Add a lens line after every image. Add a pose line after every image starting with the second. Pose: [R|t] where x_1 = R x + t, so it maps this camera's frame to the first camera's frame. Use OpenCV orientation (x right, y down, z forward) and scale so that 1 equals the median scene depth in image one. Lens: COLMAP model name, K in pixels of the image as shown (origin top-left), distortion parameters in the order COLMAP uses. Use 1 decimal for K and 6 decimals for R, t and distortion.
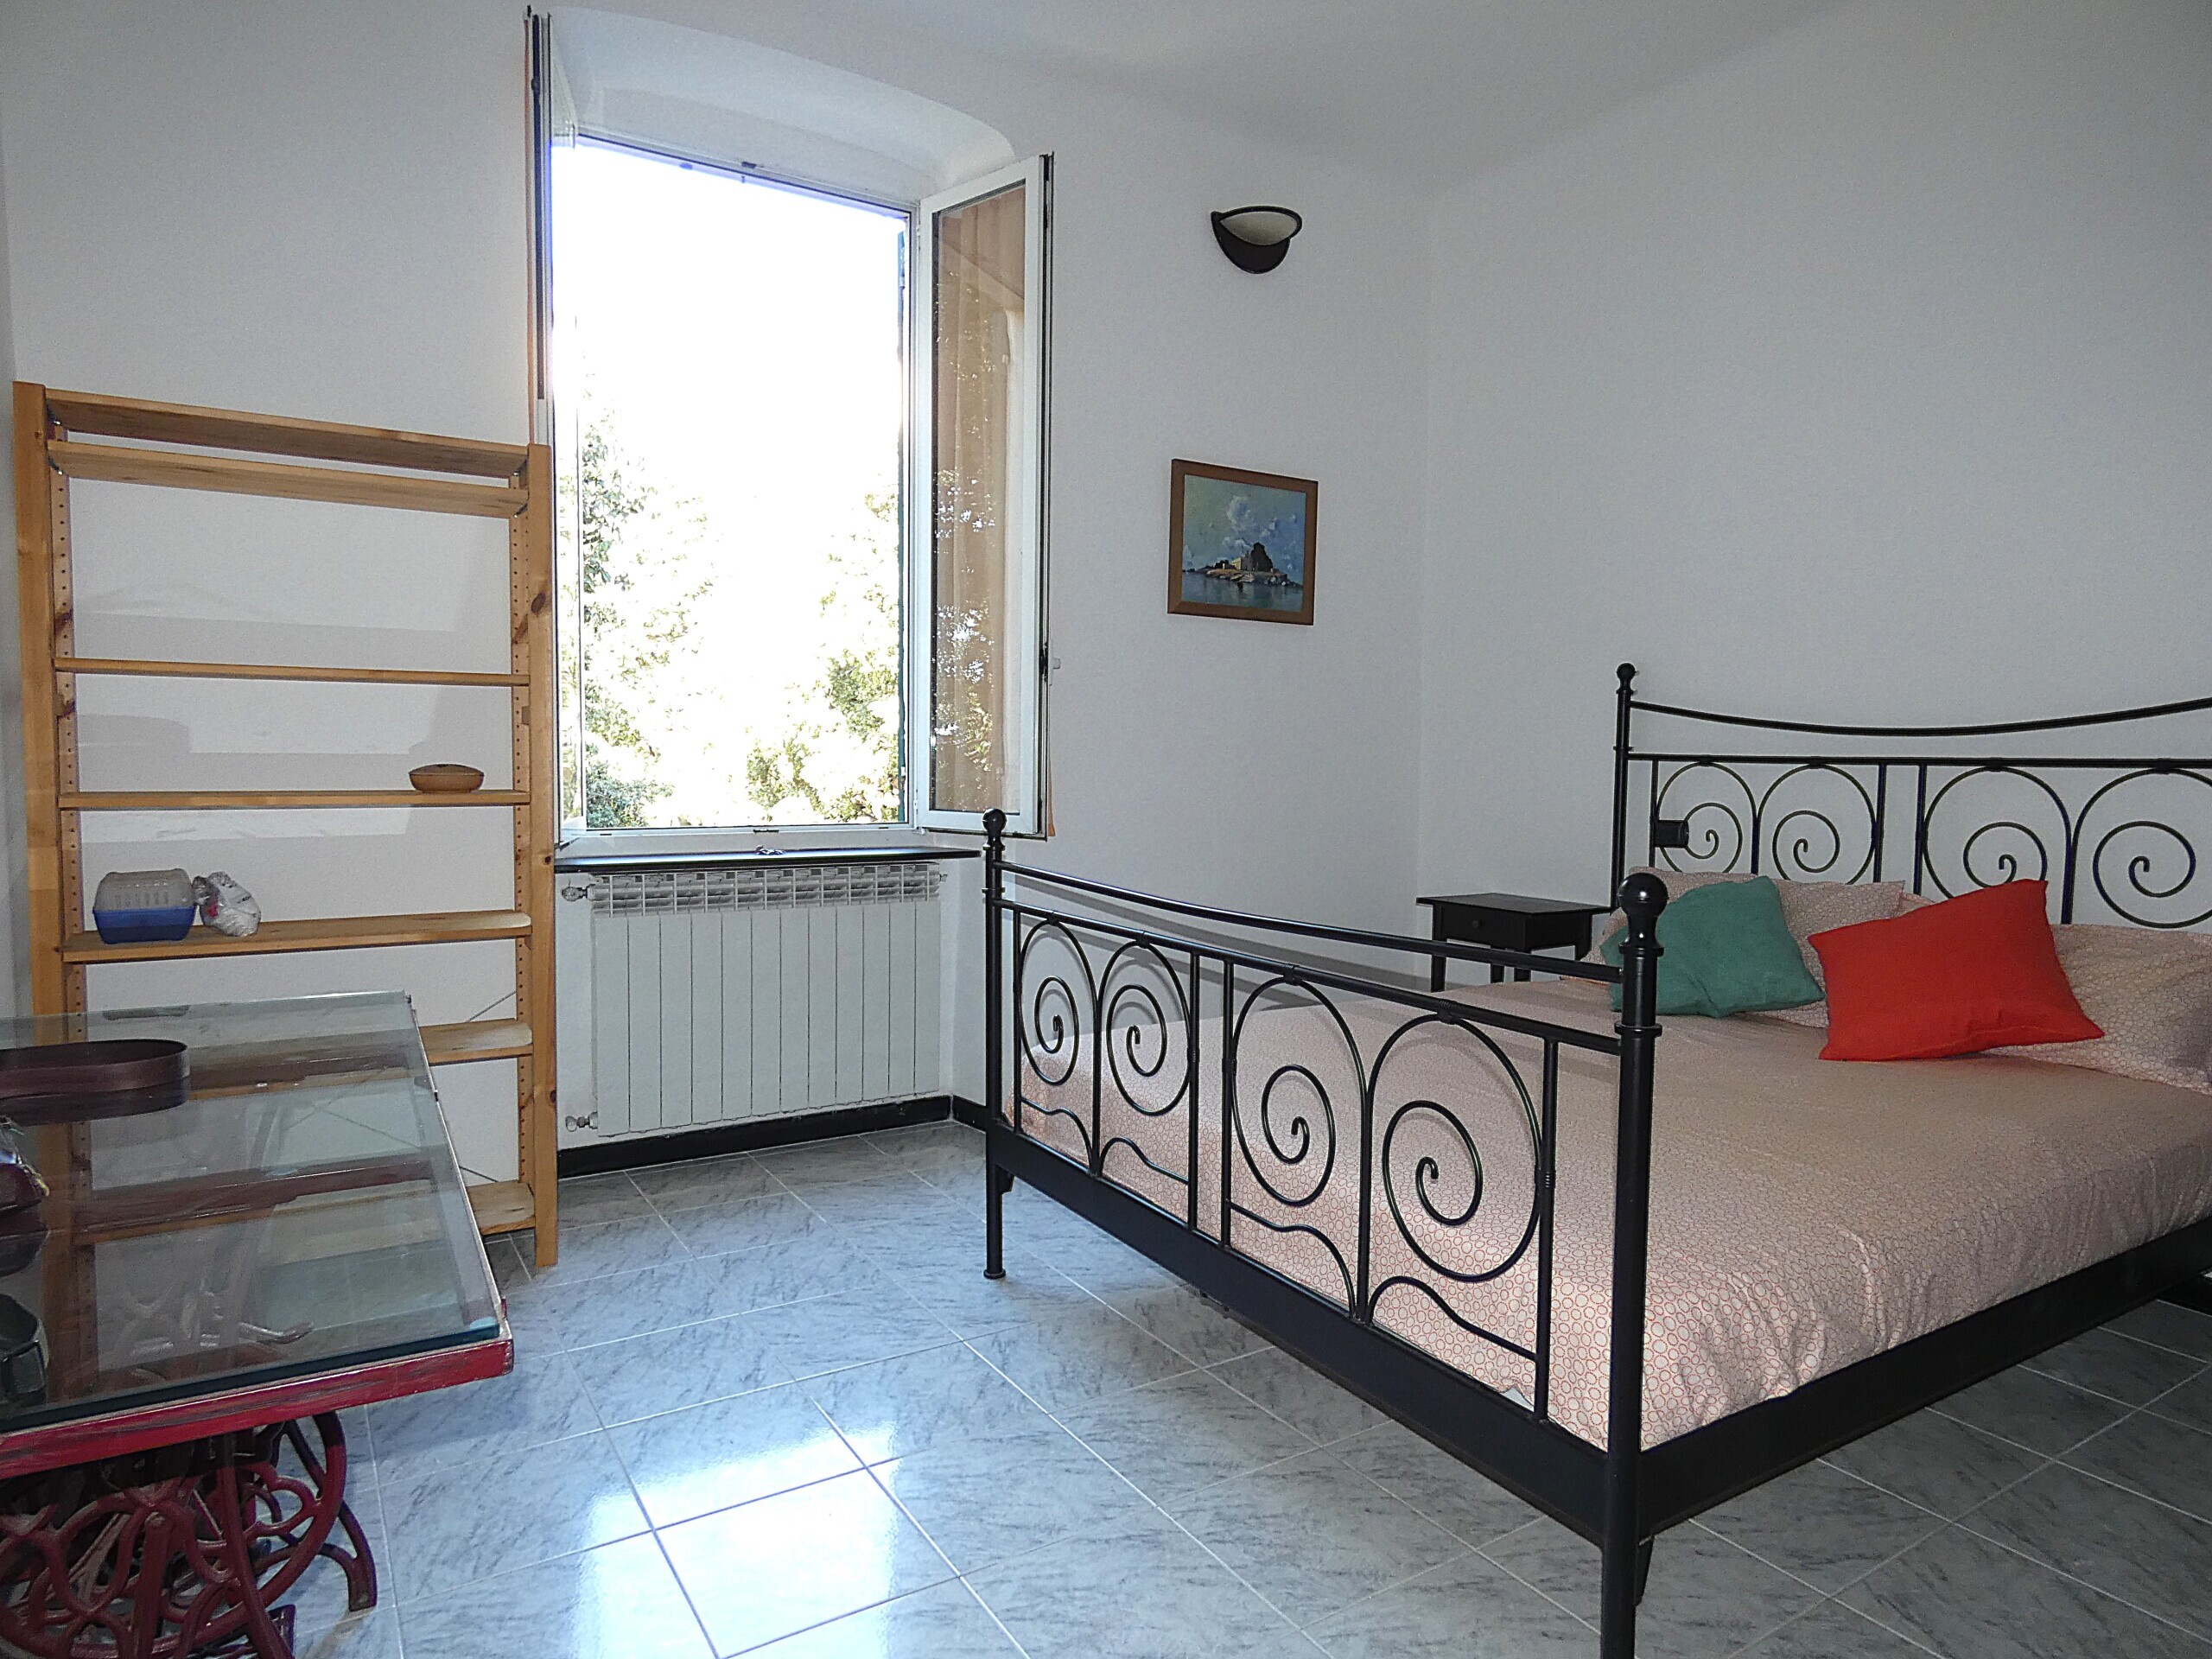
lens RADIAL K [[1328.0, 0, 1106.0], [0, 1328.0, 829.5], [0, 0, 1]] dist [0.001519, 0.001004]
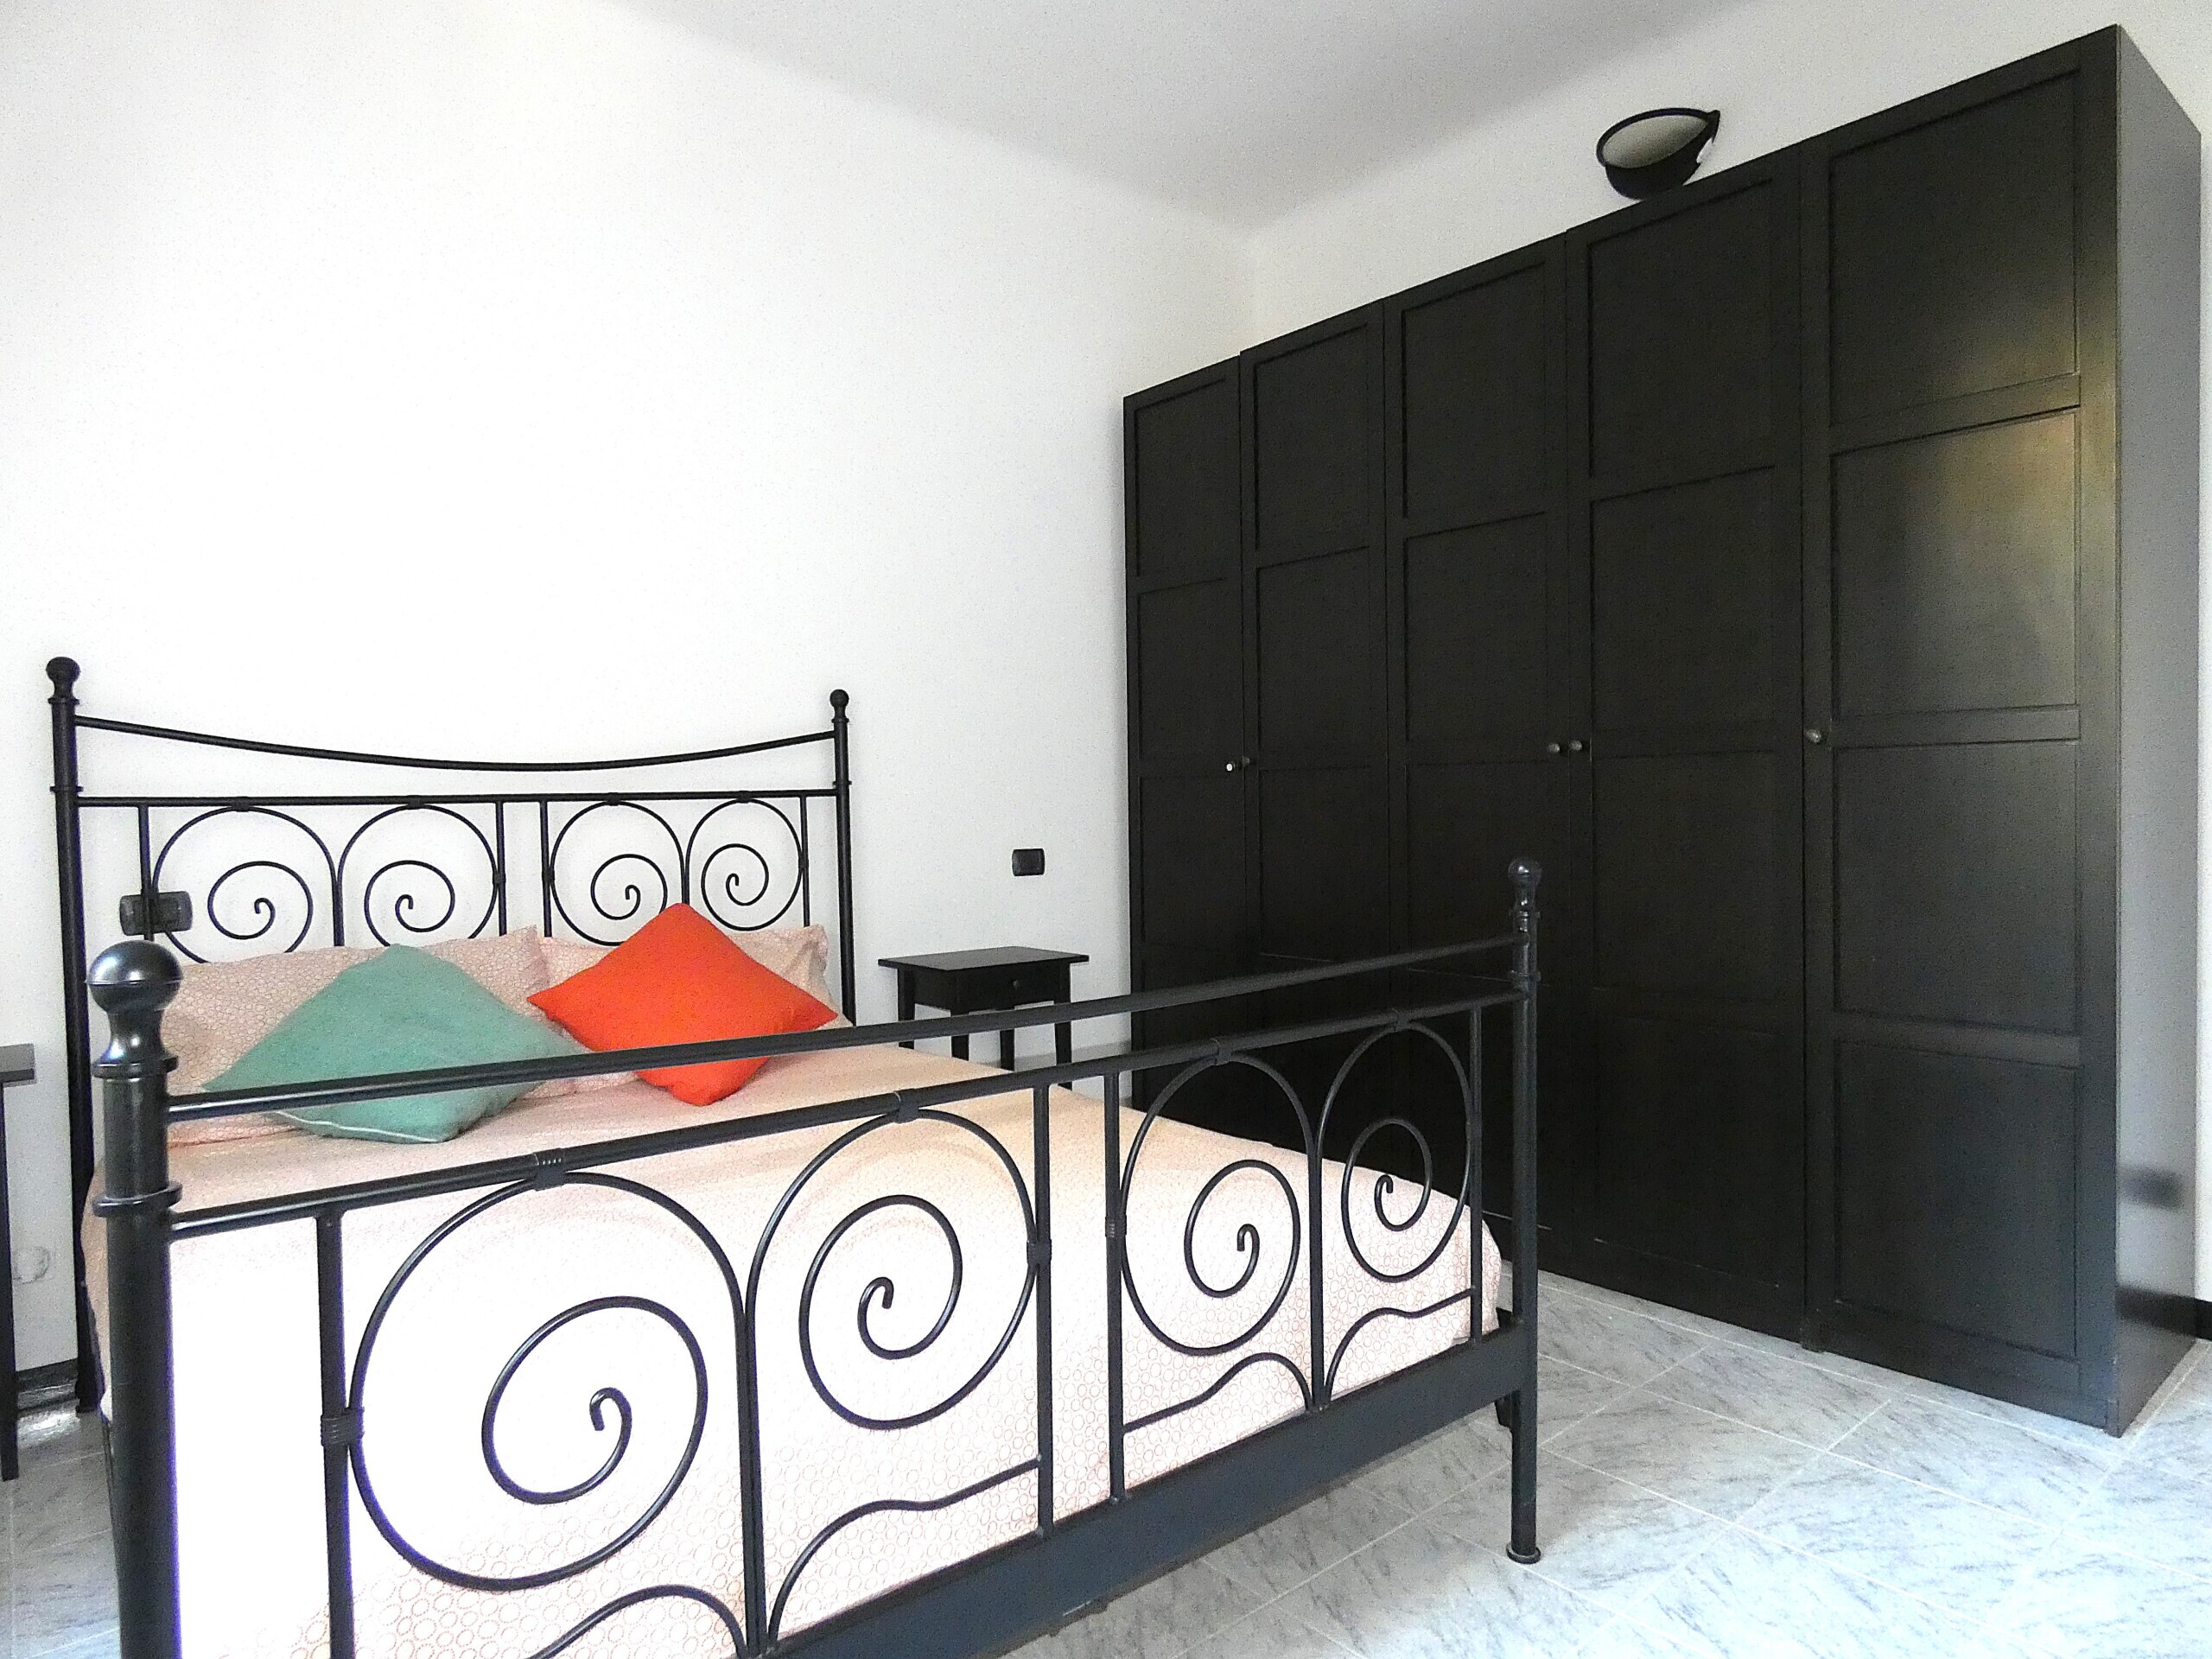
lens RADIAL K [[1320.9, 0, 1106.0], [0, 1320.9, 829.5], [0, 0, 1]] dist [0.037428, 0.000857]
pose [[-0.118006, -0.029724, 0.992568, -0.384557], [0.079169, 0.996089, 0.039242, -0.034095], [-0.989852, 0.083211, -0.115191, 0.710642]]
